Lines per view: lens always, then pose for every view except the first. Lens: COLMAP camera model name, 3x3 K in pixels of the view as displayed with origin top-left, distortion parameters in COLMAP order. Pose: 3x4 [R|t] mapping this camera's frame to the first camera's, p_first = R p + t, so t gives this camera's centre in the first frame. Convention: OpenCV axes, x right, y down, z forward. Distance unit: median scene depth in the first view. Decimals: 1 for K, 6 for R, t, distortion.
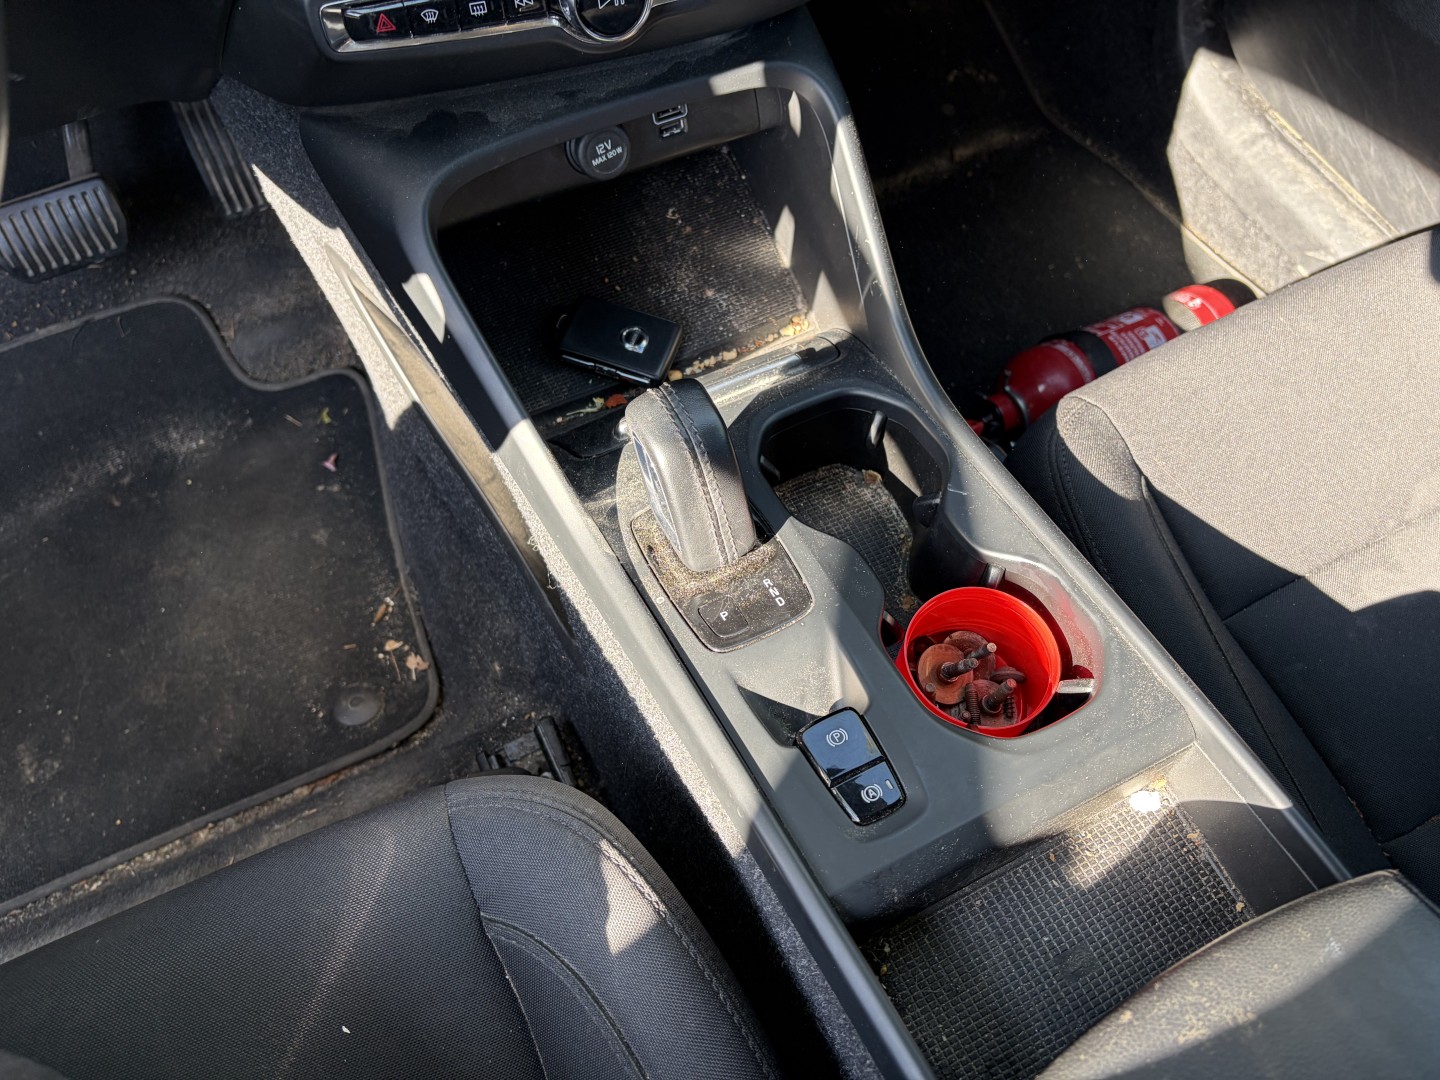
lens RADIAL K [[1107.8, 0, 716.3], [0, 1107.8, 539.5], [0, 0, 1]] dist [0.076421, -0.101738]
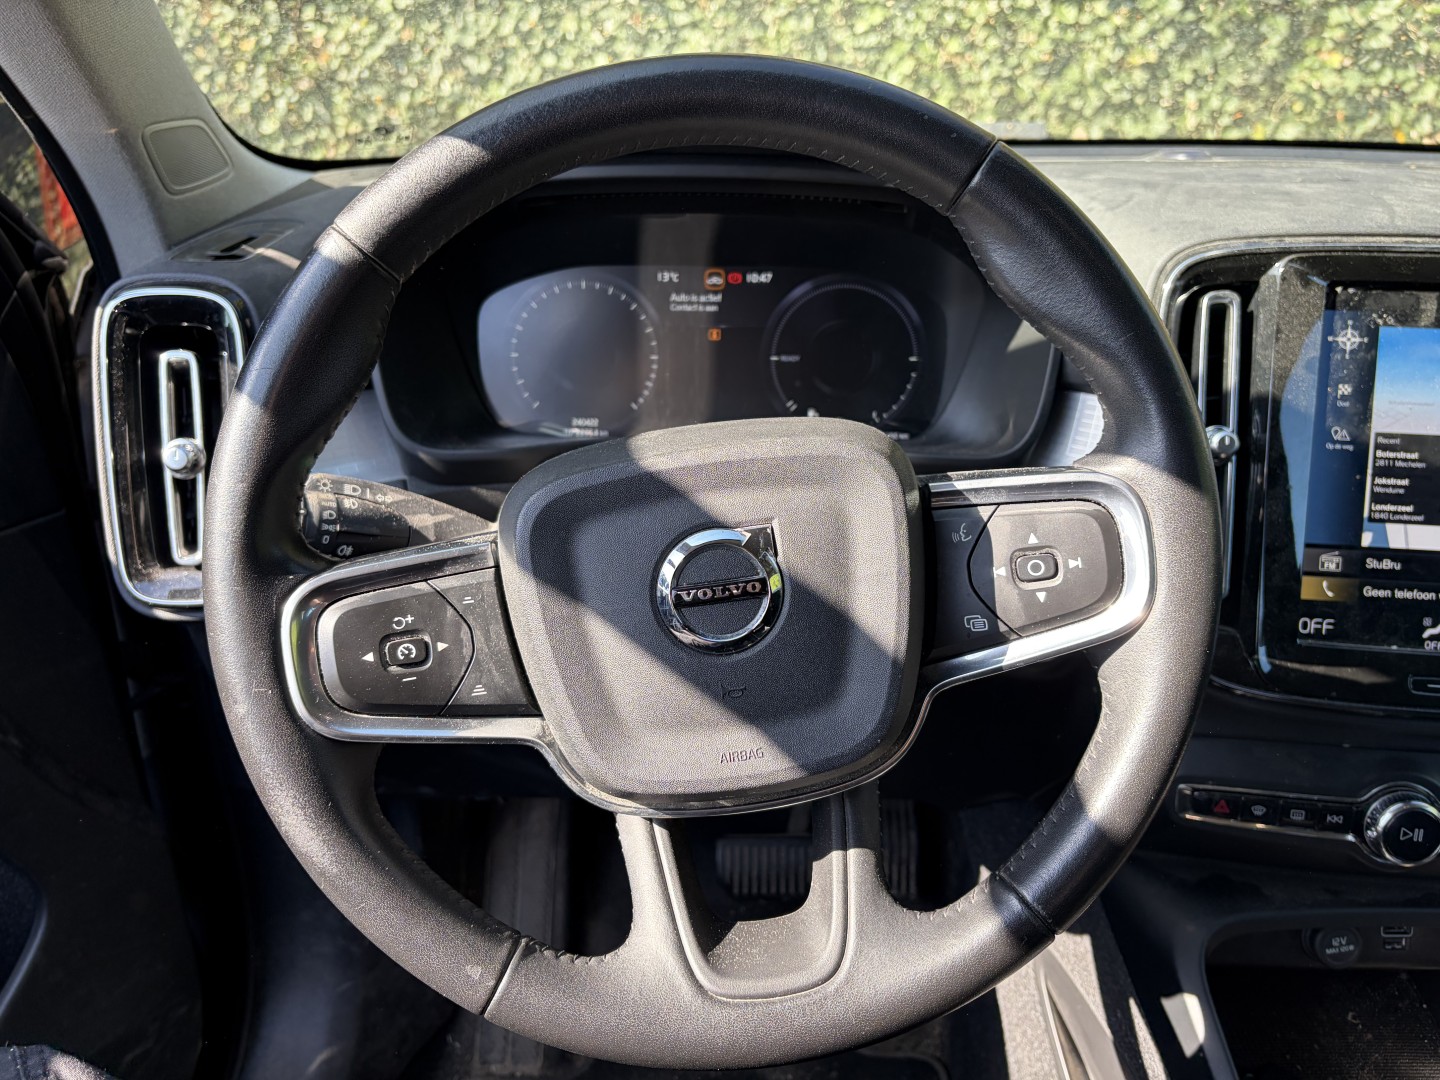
lens RADIAL K [[1107.8, 0, 716.3], [0, 1107.8, 539.5], [0, 0, 1]] dist [0.076421, -0.101738]
pose [[0.894032, 0.163421, -0.417134, -0.213914], [-0.382133, 0.764169, -0.519635, 0.151862], [0.233841, 0.623971, 0.745640, -0.234352]]
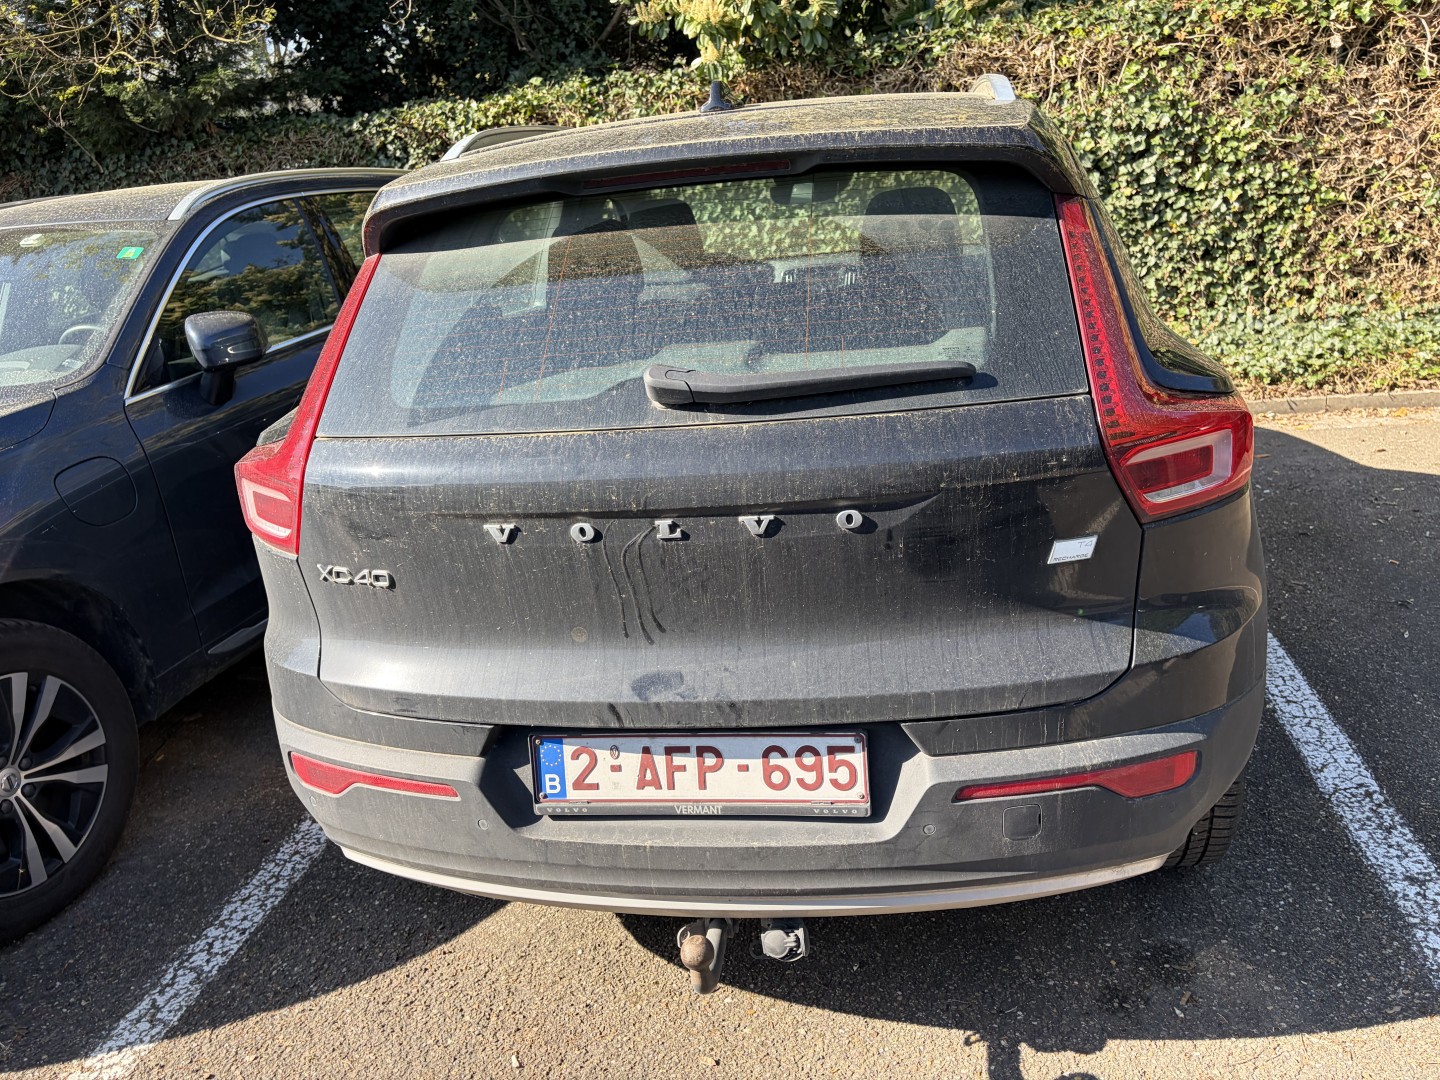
lens RADIAL K [[1075.8, 0, 724.7], [0, 1075.8, 555.1], [0, 0, 1]] dist [0.088075, -0.116689]
pose [[0.805731, 0.096727, -0.584330, 3.314544], [-0.445686, 0.748778, -0.490607, 3.850120], [0.390079, 0.655725, 0.646423, -2.927811]]
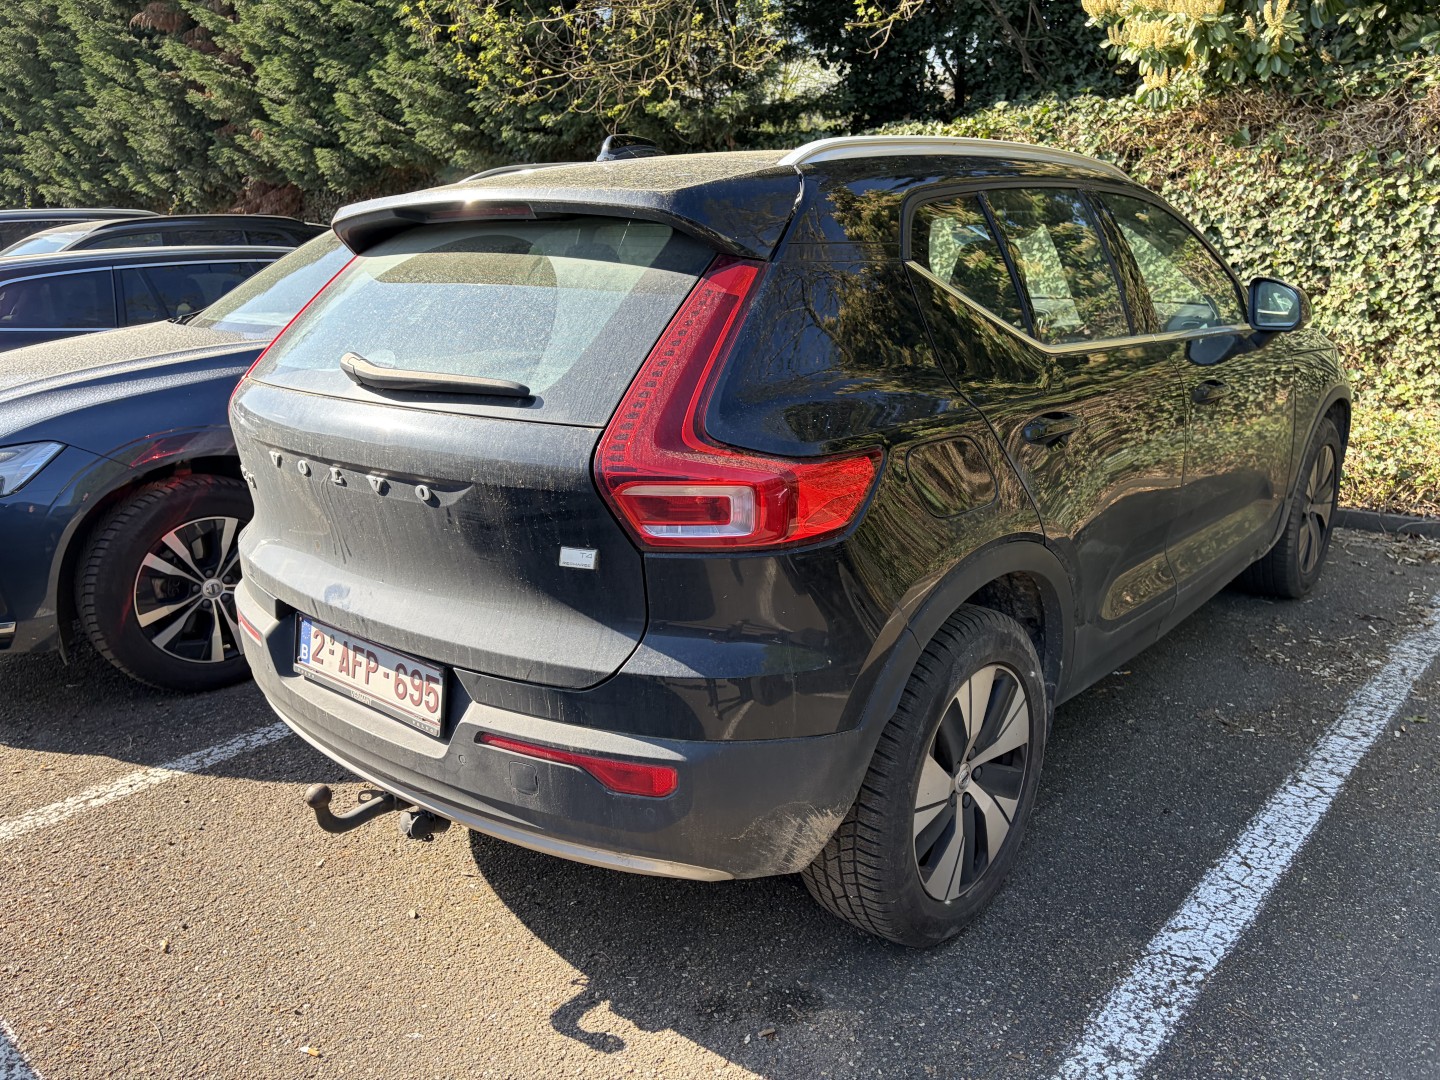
lens RADIAL K [[1078.0, 0, 718.7], [0, 1078.0, 577.5], [0, 0, 1]] dist [0.069096, -0.082133]
pose [[0.375348, 0.247657, -0.893185, 5.261244], [-0.782385, 0.601344, -0.162049, 2.436936], [0.496979, 0.759639, 0.419476, -1.974058]]
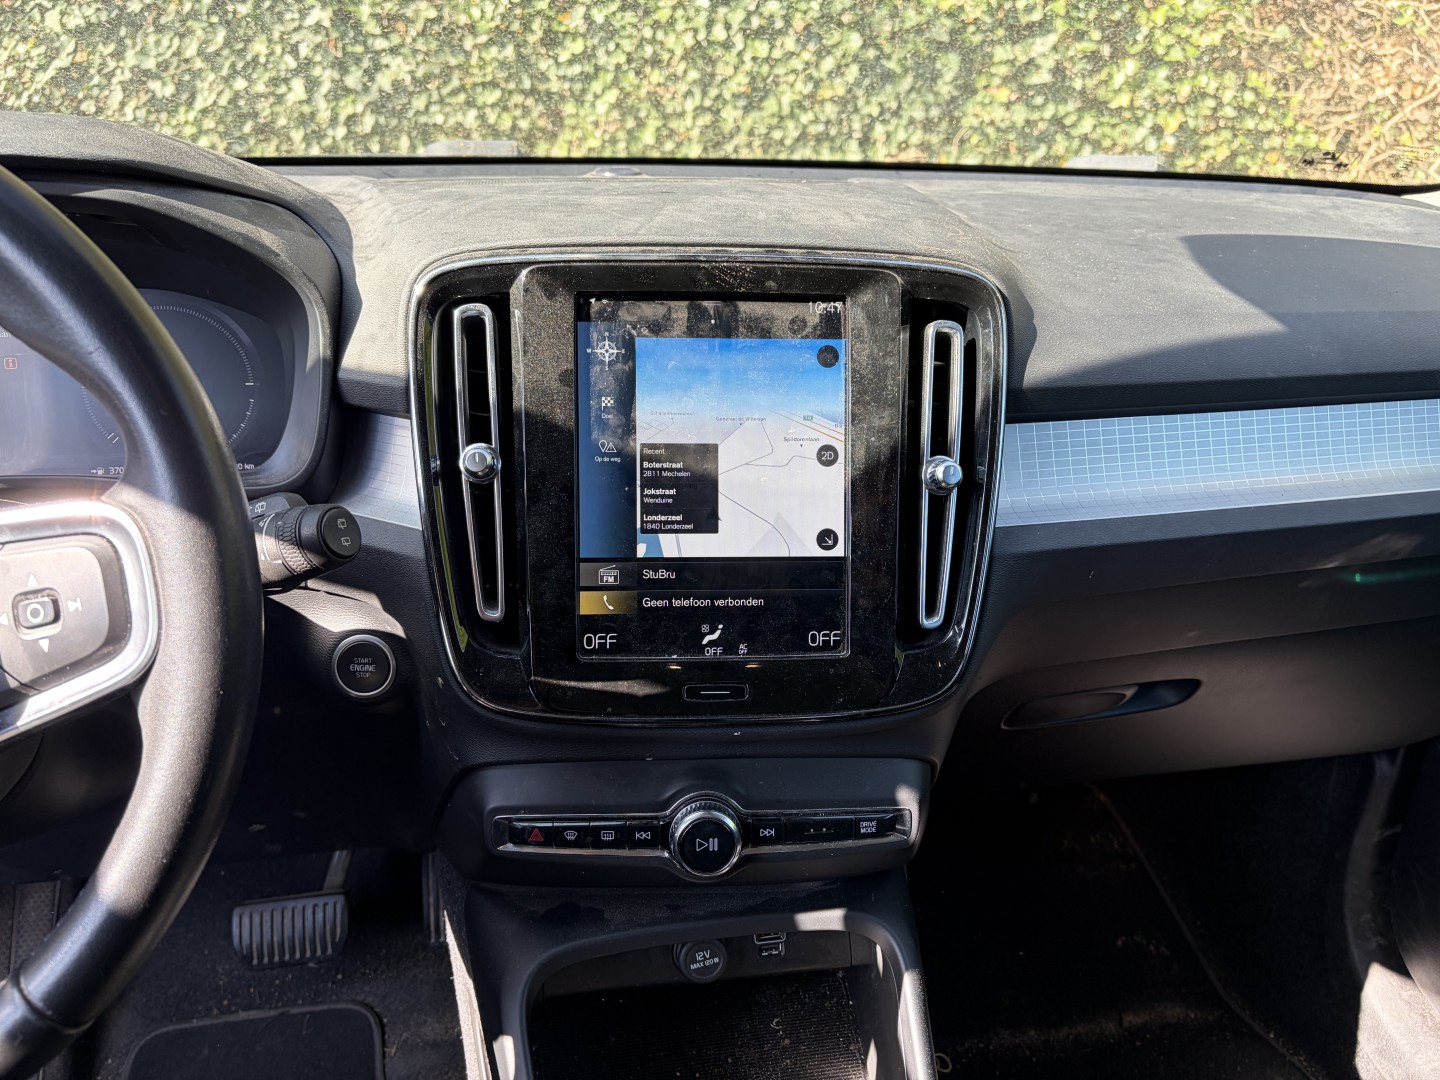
lens RADIAL K [[1112.8, 0, 719.3], [0, 1112.8, 546.3], [0, 0, 1]] dist [0.037650, -0.059822]
pose [[0.962237, 0.100579, -0.252949, 0.135485], [-0.235727, 0.772592, -0.589520, 0.000271], [0.136133, 0.626886, 0.767126, -0.122653]]
